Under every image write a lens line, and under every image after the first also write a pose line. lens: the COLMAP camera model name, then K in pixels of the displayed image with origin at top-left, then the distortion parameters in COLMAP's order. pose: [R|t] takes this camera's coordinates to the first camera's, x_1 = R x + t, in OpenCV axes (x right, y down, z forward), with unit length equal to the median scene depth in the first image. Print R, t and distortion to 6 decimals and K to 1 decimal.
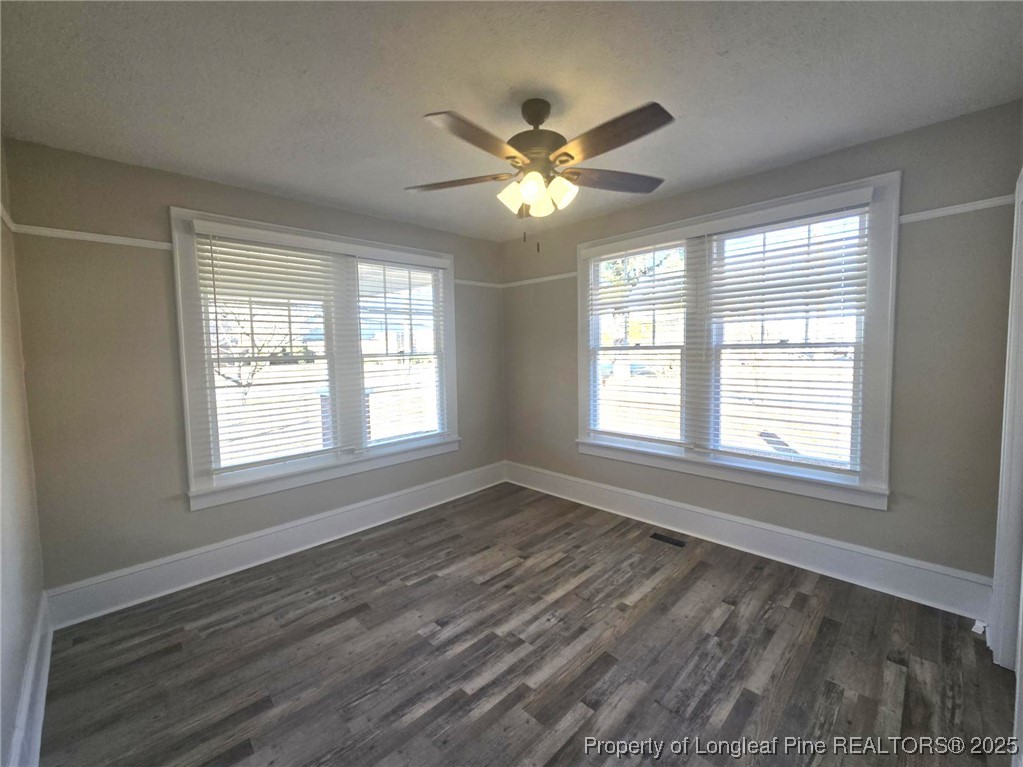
lens RADIAL K [[427.3, 0, 511.5], [0, 427.3, 379.2], [0, 0, 1]] dist [-0.002079, 0.001220]
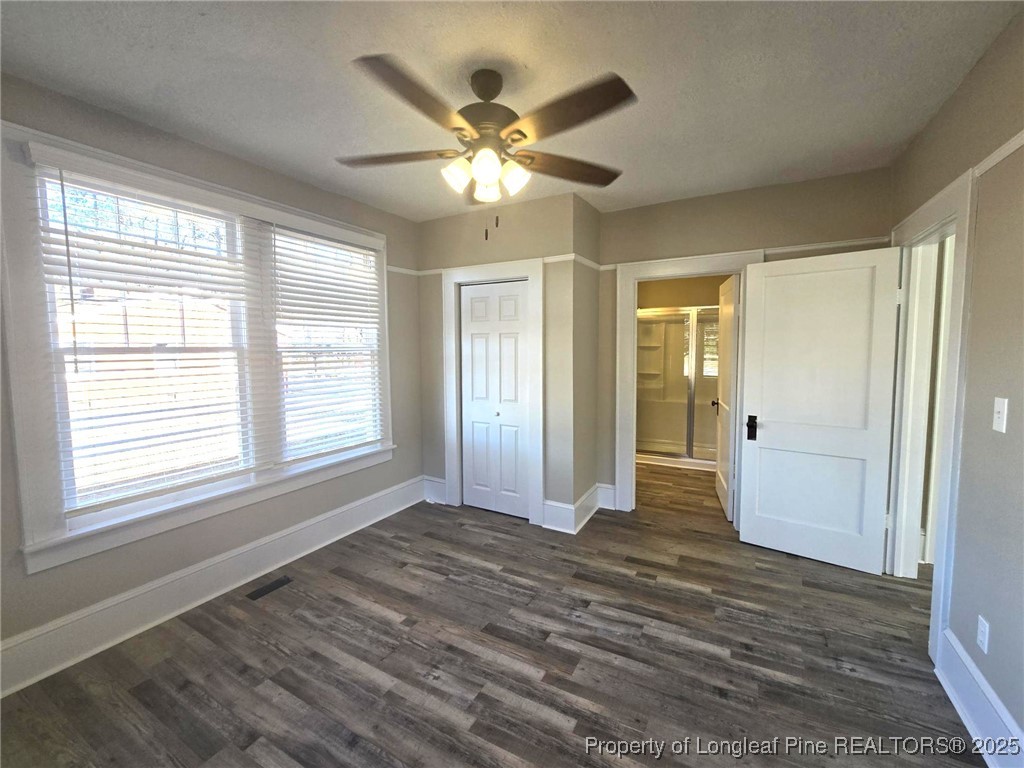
lens RADIAL K [[422.6, 0, 511.9], [0, 422.6, 379.8], [0, 0, 1]] dist [-0.000602, -0.000386]
pose [[-0.265931, -0.050893, 0.962648, -0.690907], [0.080182, 0.993977, 0.074699, -0.050980], [-0.960652, 0.097051, -0.260249, 1.002145]]
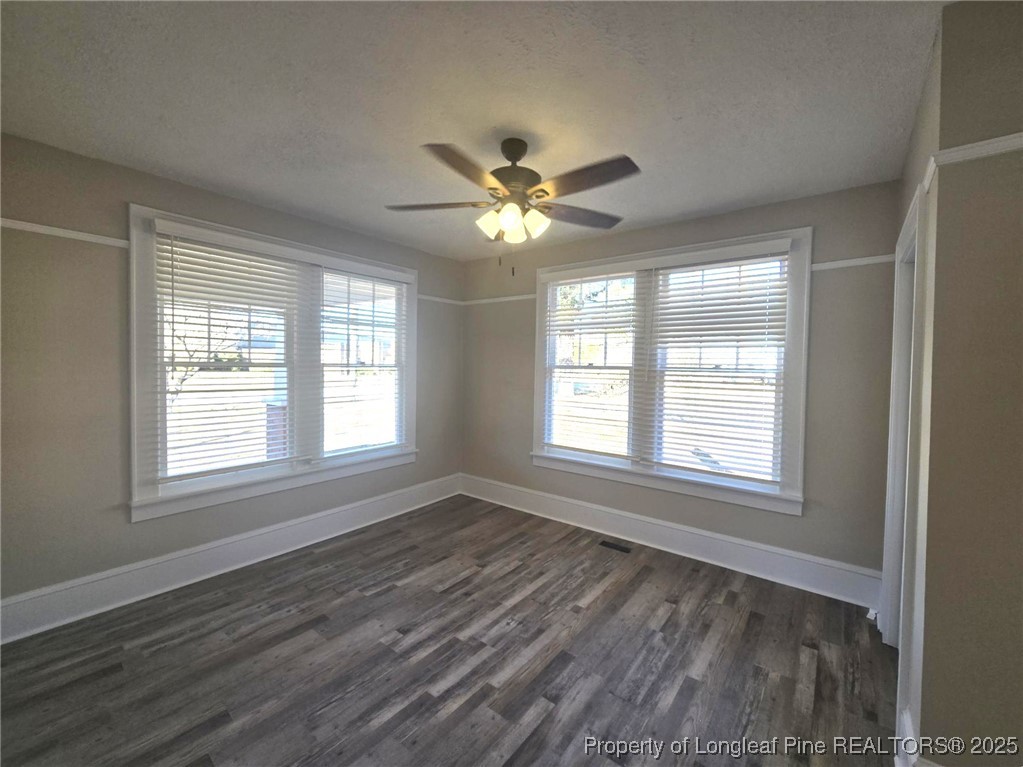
lens RADIAL K [[422.2, 0, 511.4], [0, 422.2, 379.3], [0, 0, 1]] dist [-0.000602, -0.000386]
pose [[0.991517, 0.033219, 0.125663, -0.054486], [-0.028410, 0.998801, -0.039873, 0.007486], [-0.126837, 0.035965, 0.991271, -0.045672]]
